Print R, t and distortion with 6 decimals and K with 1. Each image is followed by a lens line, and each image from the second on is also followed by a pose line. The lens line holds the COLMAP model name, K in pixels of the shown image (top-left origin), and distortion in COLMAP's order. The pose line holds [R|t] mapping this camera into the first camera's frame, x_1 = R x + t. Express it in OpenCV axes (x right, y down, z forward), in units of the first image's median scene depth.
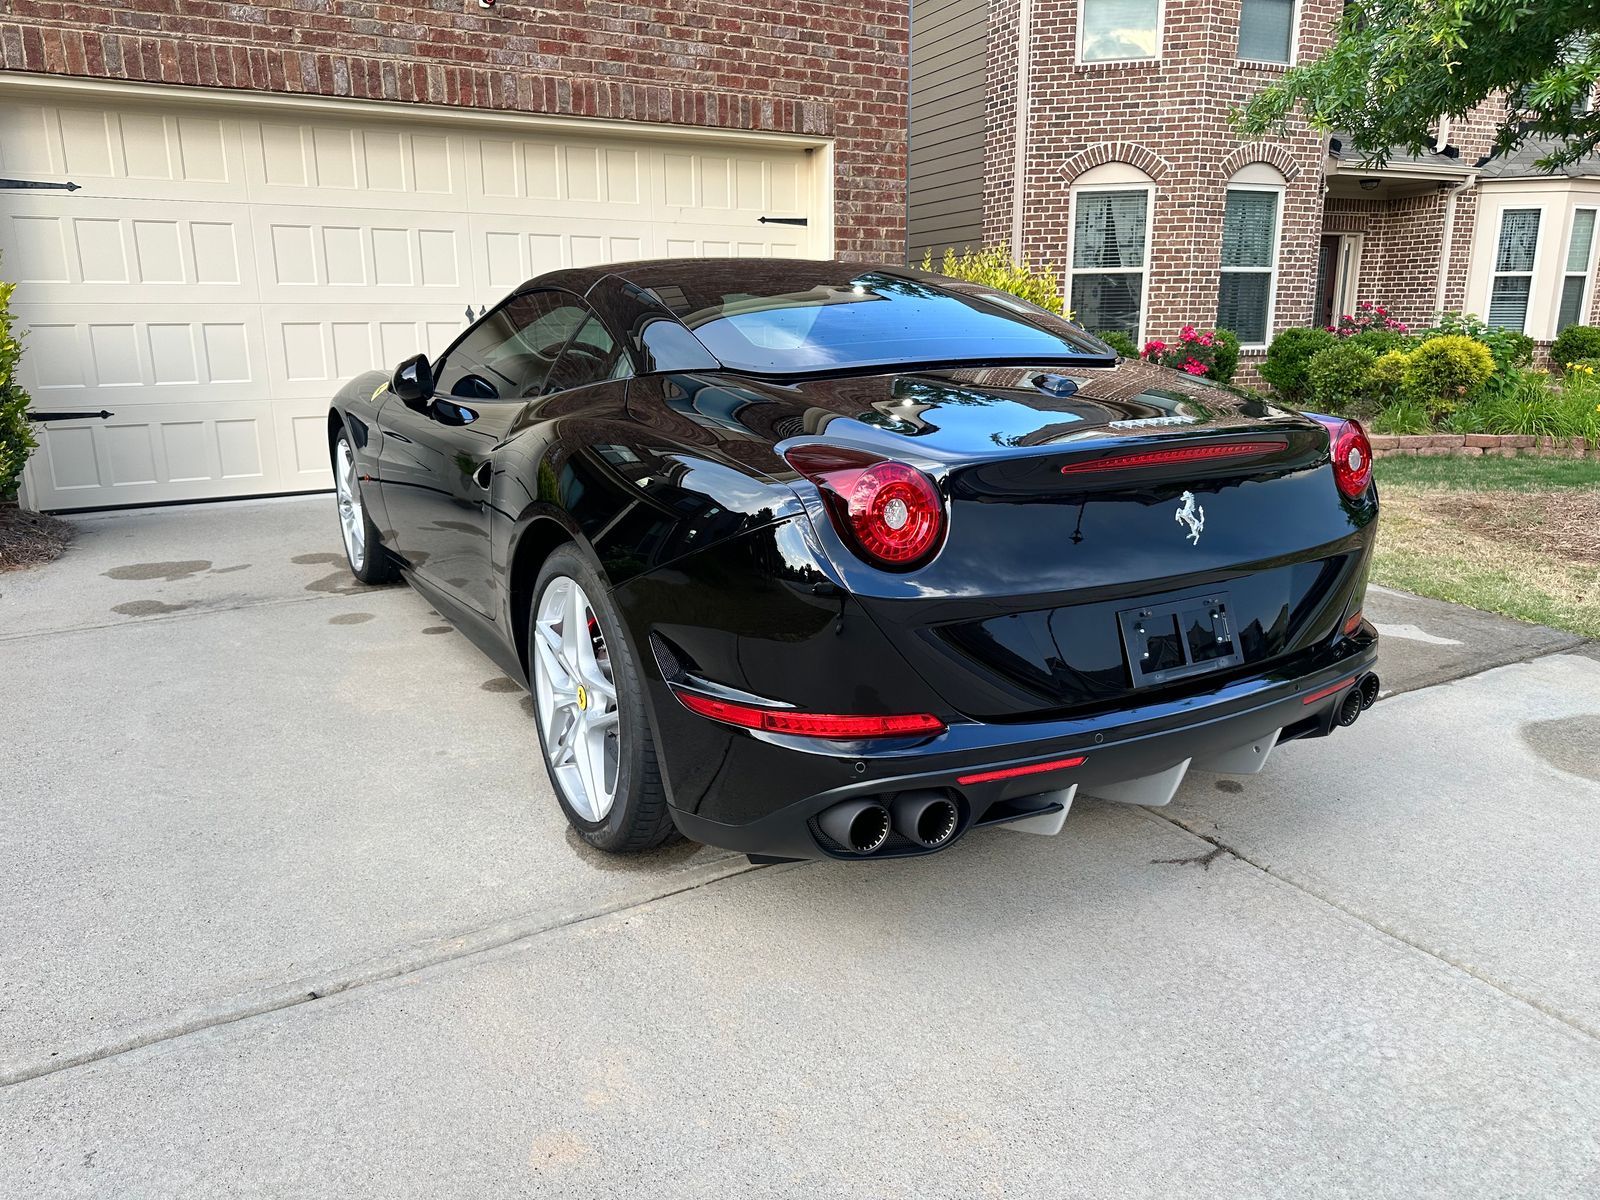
lens RADIAL K [[1129.7, 0, 811.9], [0, 1129.7, 597.3], [0, 0, 1]] dist [0.025313, -0.034215]
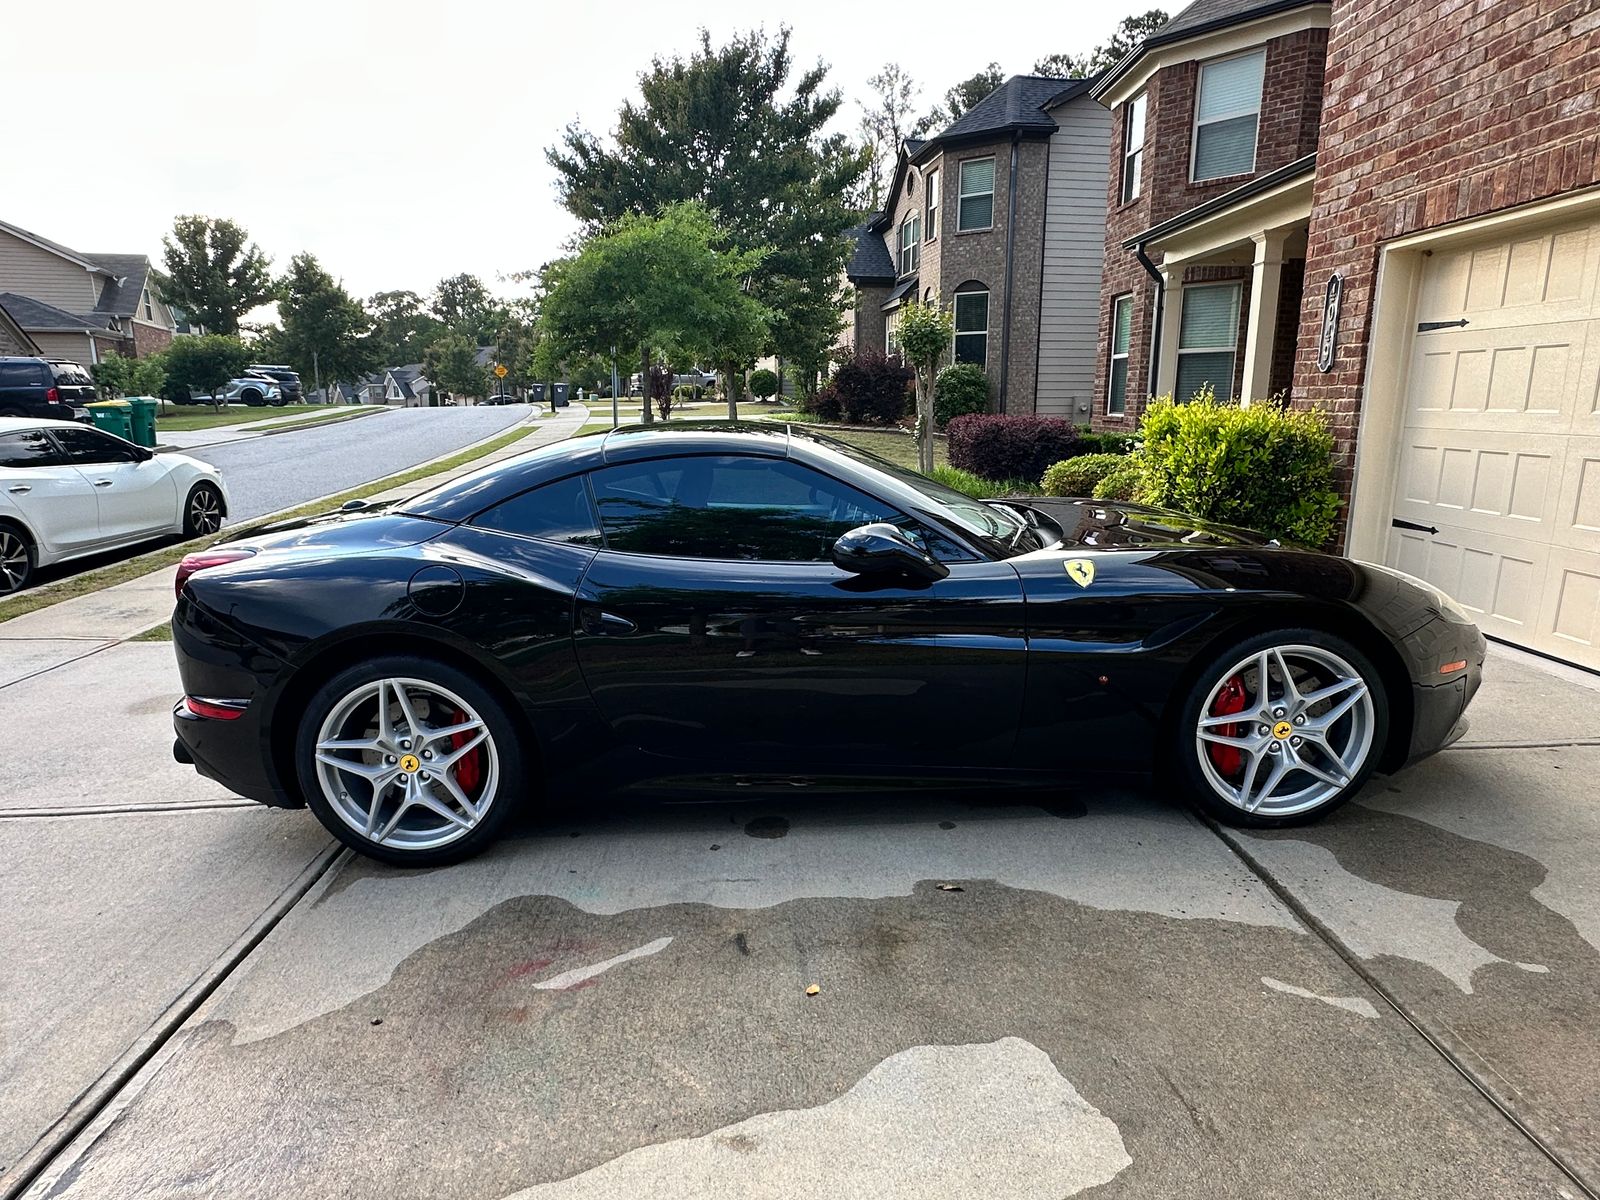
lens RADIAL K [[937.4, 0, 792.6], [0, 937.4, 614.8], [0, 0, 1]] dist [-0.007389, 0.002415]
pose [[-0.506522, 0.198269, -0.839121, 0.359588], [-0.205481, 0.917405, 0.340802, -0.211794], [0.837384, 0.345048, -0.423945, 0.711581]]
